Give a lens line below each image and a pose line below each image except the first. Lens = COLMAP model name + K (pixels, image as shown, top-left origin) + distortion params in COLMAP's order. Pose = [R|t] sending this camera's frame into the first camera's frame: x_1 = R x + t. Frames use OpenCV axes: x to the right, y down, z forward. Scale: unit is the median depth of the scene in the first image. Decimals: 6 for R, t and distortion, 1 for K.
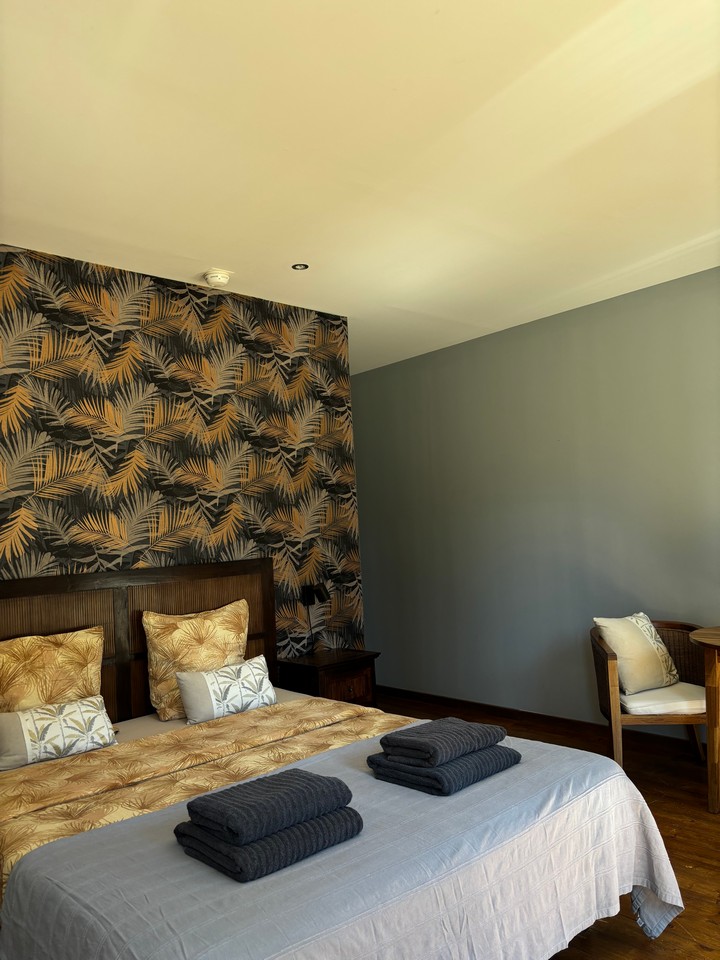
lens RADIAL K [[722.7, 0, 359.2], [0, 722.7, 481.8], [0, 0, 1]] dist [-0.005188, 0.000128]
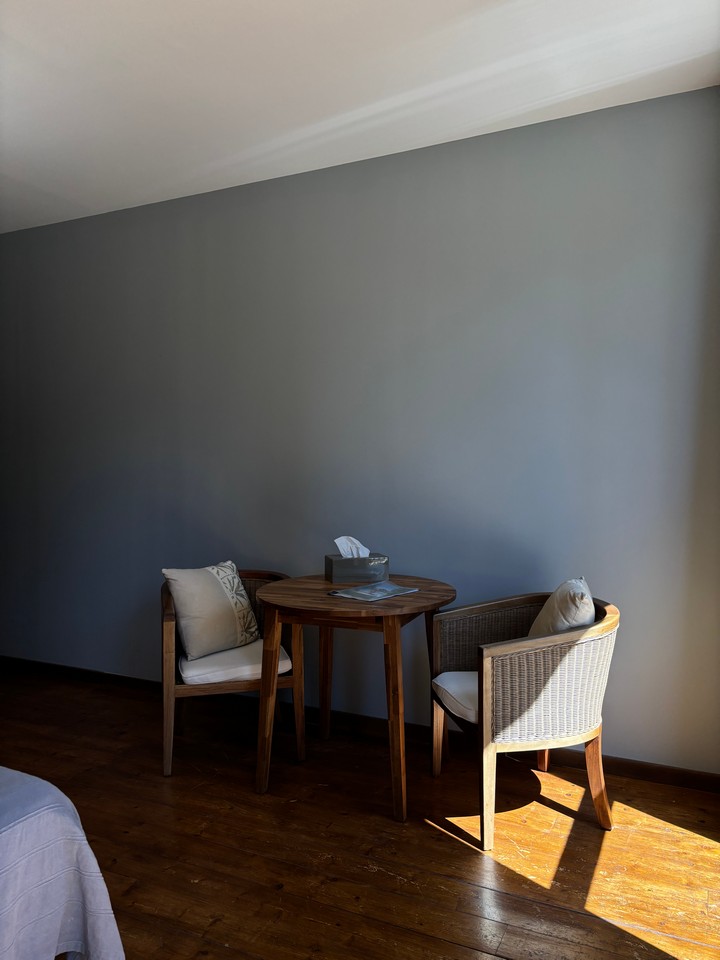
lens RADIAL K [[722.7, 0, 359.9], [0, 722.7, 478.8], [0, 0, 1]] dist [-0.005188, 0.000128]
pose [[0.923550, 0.030004, 0.382302, 0.218567], [-0.062431, 0.995398, 0.072696, 0.009830], [-0.378361, -0.091006, 0.921174, 0.159421]]
